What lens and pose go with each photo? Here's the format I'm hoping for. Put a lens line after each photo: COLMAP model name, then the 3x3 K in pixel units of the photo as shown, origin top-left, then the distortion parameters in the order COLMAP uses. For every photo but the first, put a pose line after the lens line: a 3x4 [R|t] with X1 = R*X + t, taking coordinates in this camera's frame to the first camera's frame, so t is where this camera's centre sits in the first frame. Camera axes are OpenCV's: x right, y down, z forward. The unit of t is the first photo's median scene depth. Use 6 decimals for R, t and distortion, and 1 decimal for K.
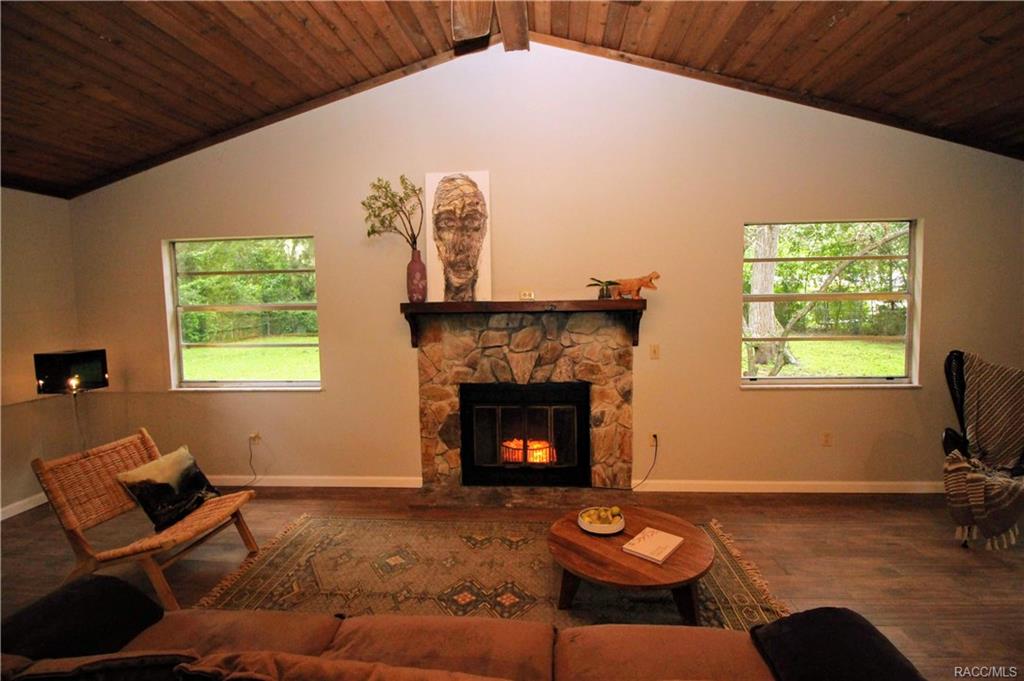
lens RADIAL K [[485.3, 0, 515.7], [0, 485.3, 341.3], [0, 0, 1]] dist [-0.003744, -0.000787]
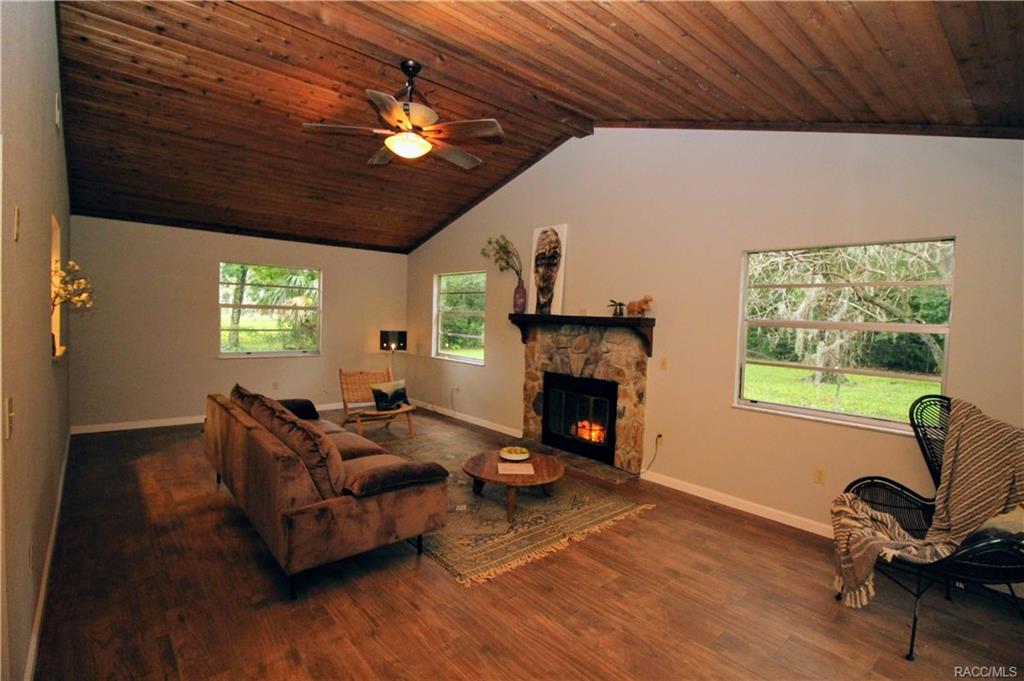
lens RADIAL K [[485.3, 0, 510.2], [0, 485.3, 338.7], [0, 0, 1]] dist [-0.003744, -0.000787]
pose [[0.703899, 0.075855, -0.706238, 0.840741], [-0.102771, 0.994695, 0.004407, -0.004796], [0.702826, 0.069479, 0.707960, -0.098636]]
